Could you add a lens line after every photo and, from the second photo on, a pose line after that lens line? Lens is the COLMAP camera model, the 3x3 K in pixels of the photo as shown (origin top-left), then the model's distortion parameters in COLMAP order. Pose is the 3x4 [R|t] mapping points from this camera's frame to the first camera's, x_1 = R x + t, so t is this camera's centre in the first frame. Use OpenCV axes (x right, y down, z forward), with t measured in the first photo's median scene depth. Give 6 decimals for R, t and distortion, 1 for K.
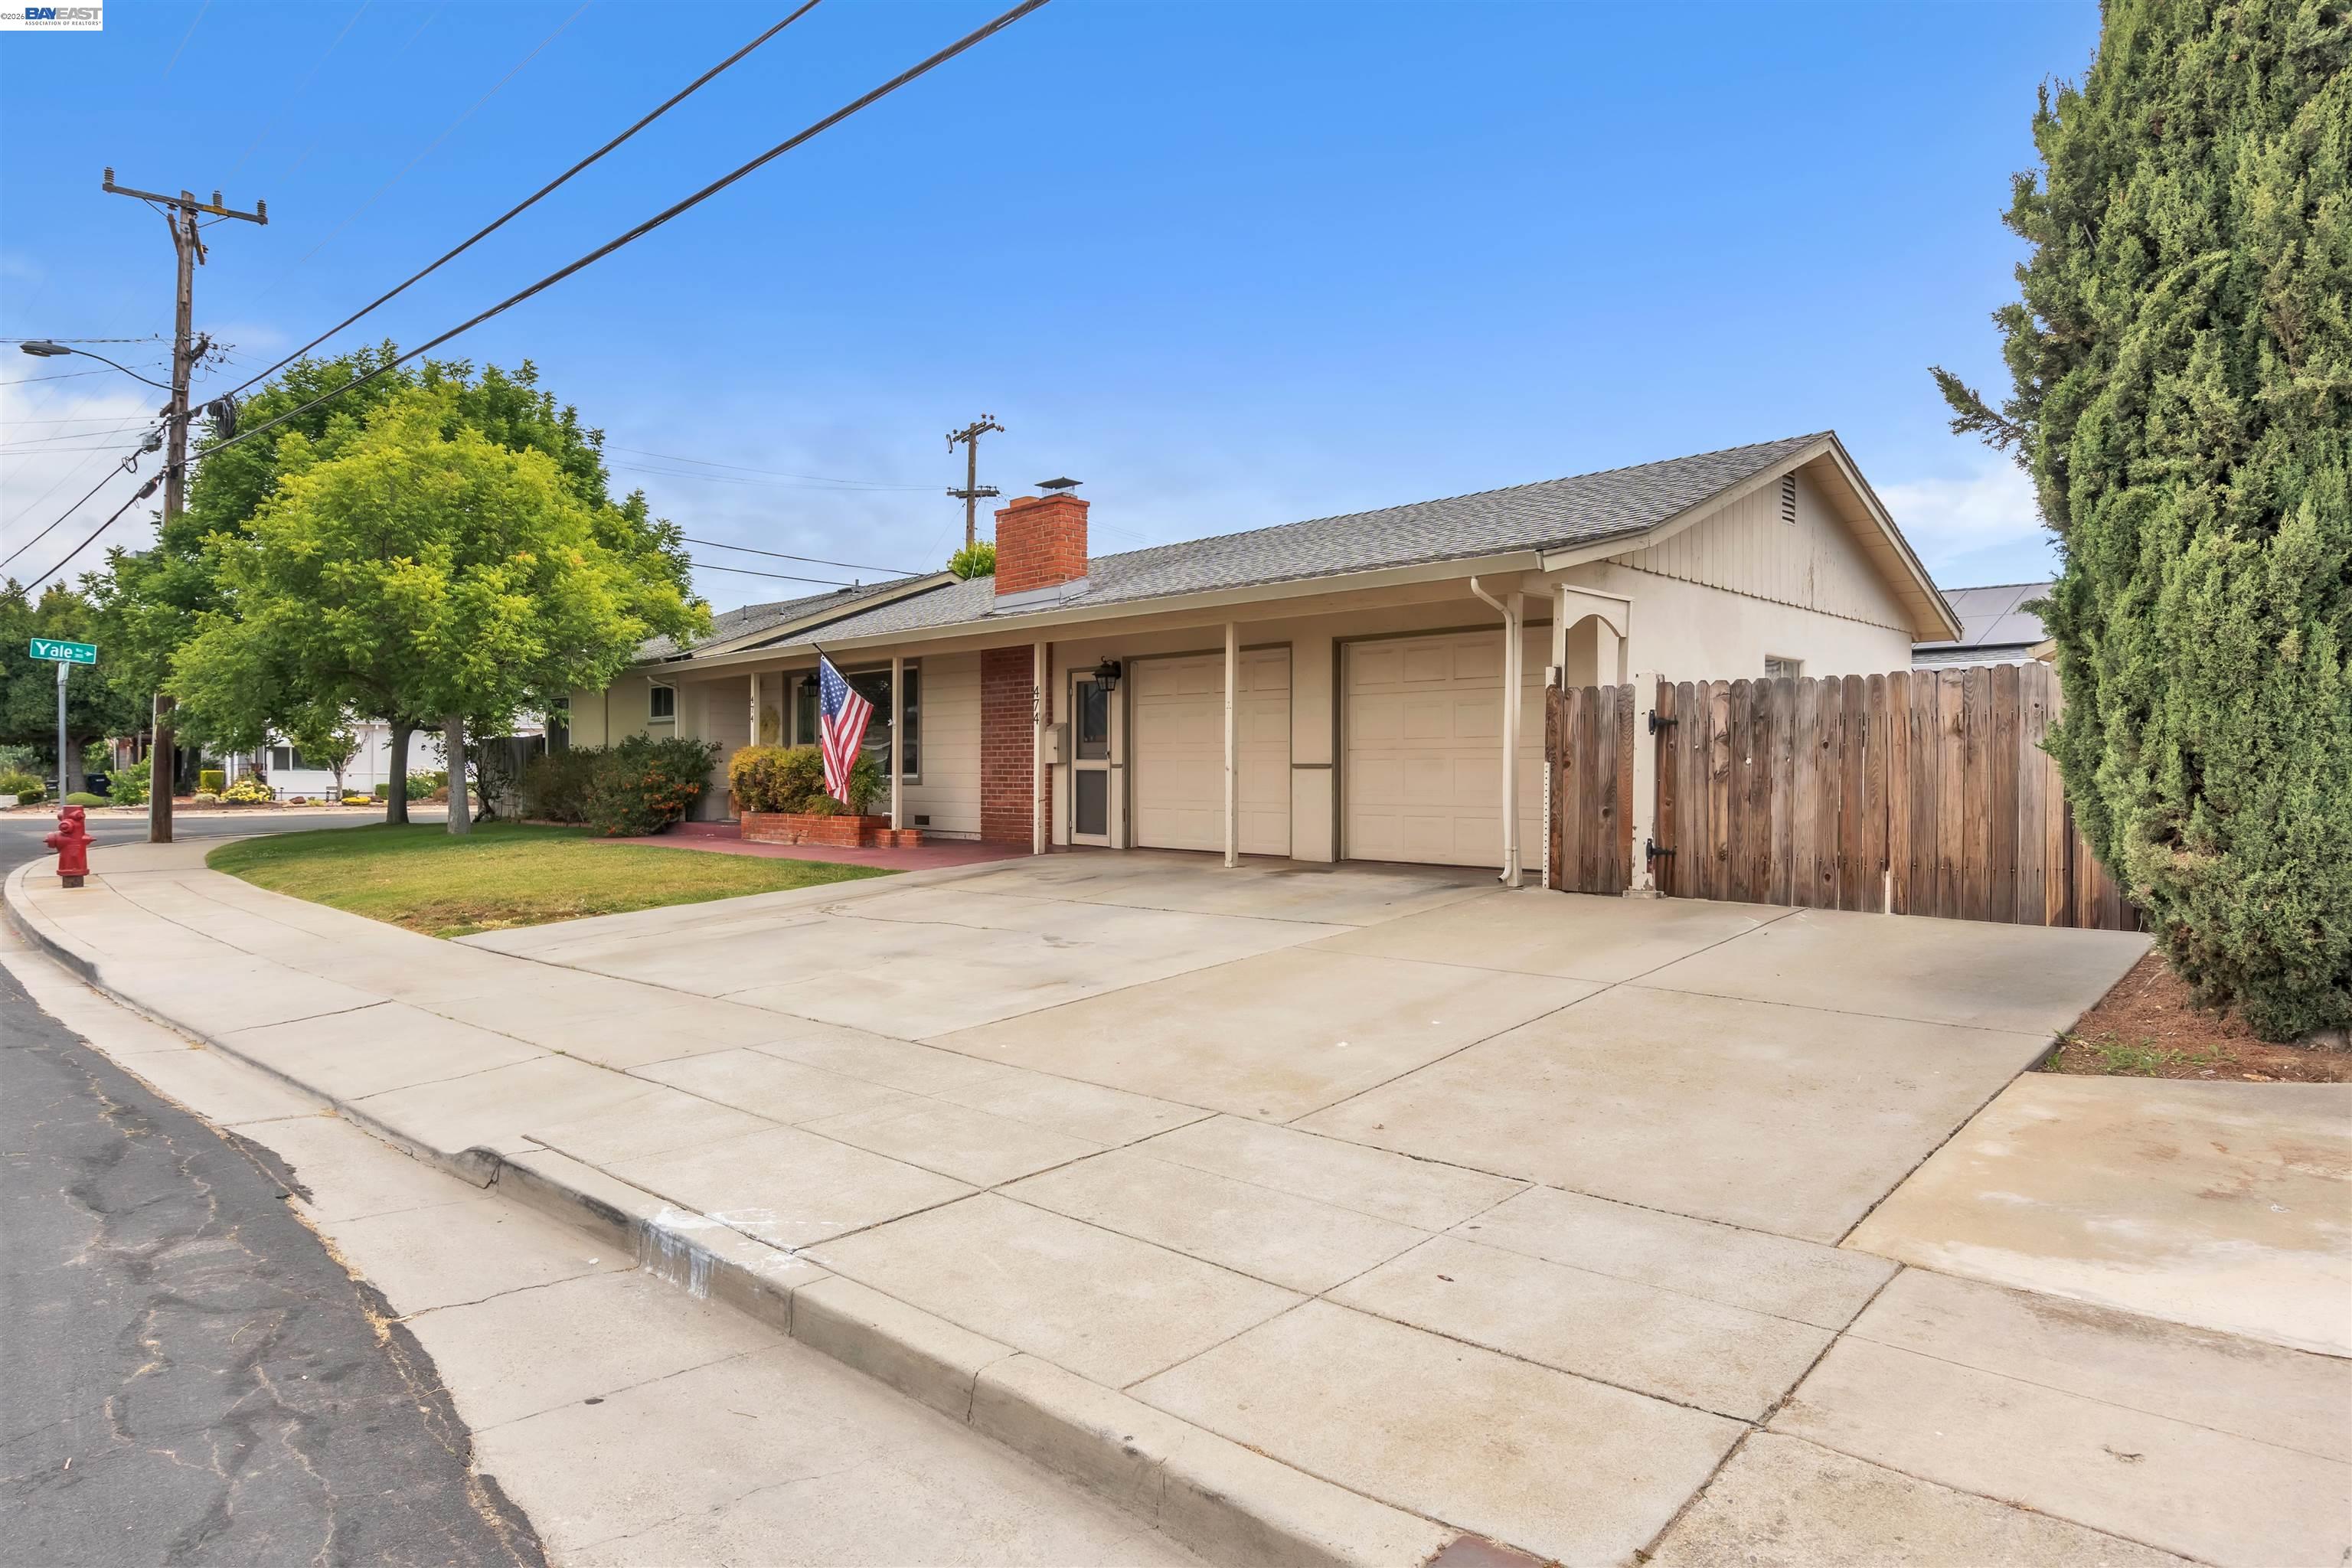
lens RADIAL K [[1256.9, 0, 1176.0], [0, 1256.9, 784.0], [0, 0, 1]] dist [-0.000299, -0.000043]
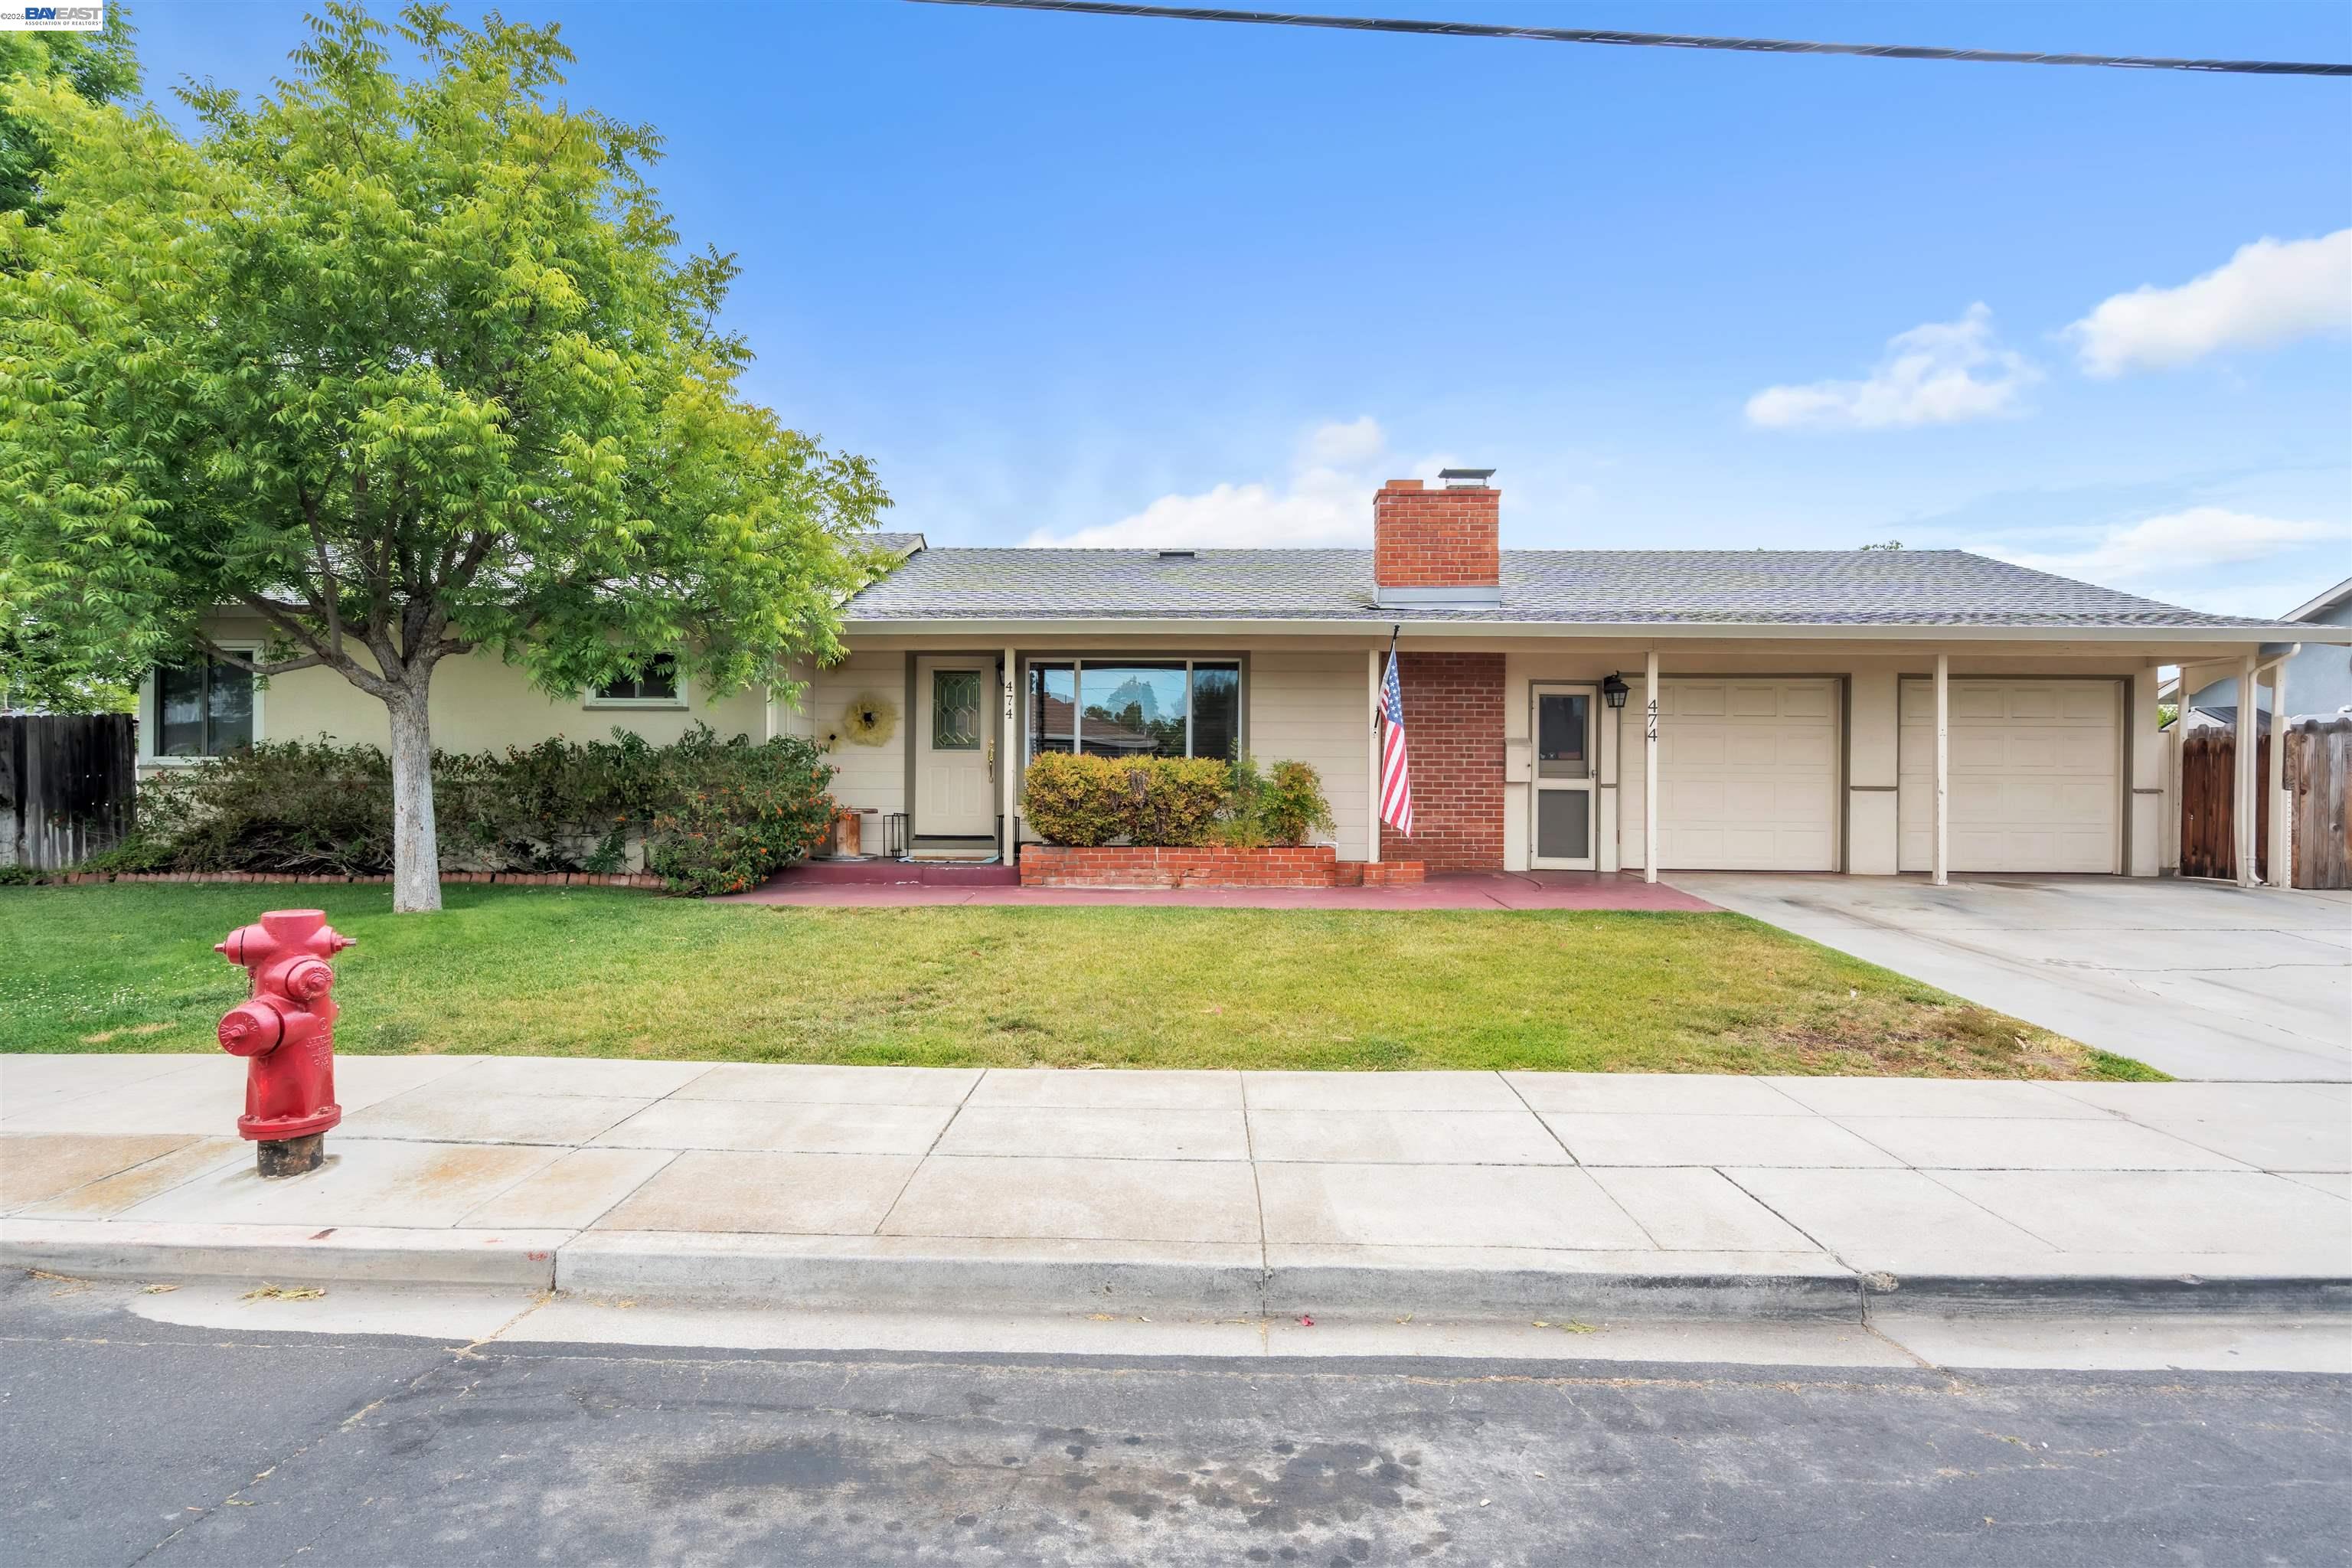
lens RADIAL K [[1090.5, 0, 1176.0], [0, 1090.5, 784.0], [0, 0, 1]] dist [-0.000454, -0.000024]
pose [[0.743456, -0.002844, 0.668779, -0.827019], [0.001779, 0.999996, 0.002274, -0.017647], [-0.668783, -0.000501, 0.743458, 0.589562]]
